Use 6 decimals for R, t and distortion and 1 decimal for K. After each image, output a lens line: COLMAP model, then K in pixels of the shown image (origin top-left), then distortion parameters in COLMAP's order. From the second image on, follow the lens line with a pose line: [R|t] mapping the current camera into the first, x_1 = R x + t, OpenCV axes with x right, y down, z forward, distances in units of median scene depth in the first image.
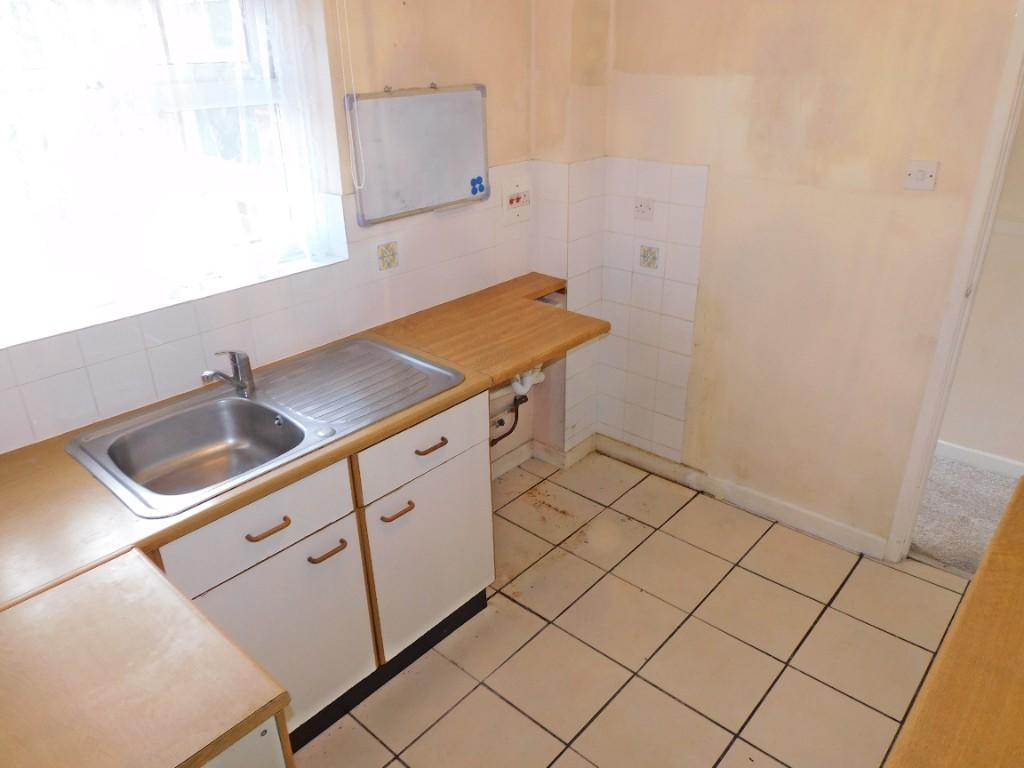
lens RADIAL K [[748.4, 0, 512.0], [0, 748.4, 384.0], [0, 0, 1]] dist [-0.000010, -0.008376]
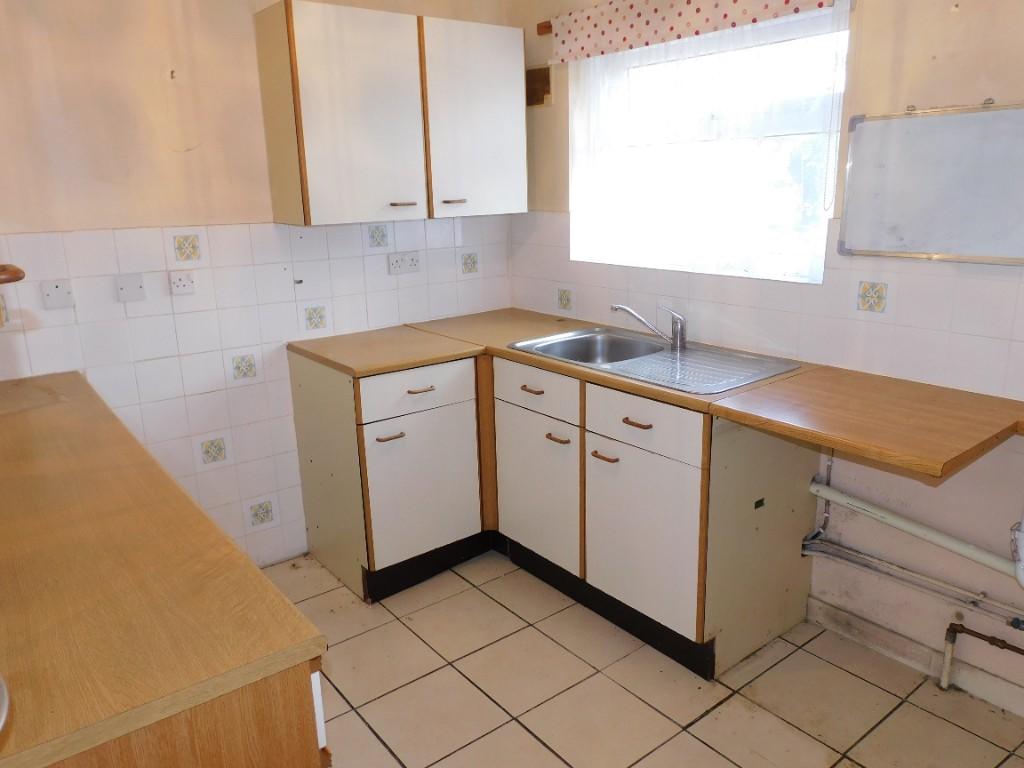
lens RADIAL K [[748.4, 0, 512.0], [0, 748.4, 384.0], [0, 0, 1]] dist [-0.000010, -0.008376]
pose [[-0.173043, 0.270589, -0.947015, 0.811384], [-0.396489, 0.861031, 0.318469, -0.206569], [0.901583, 0.430590, -0.041710, 0.741195]]
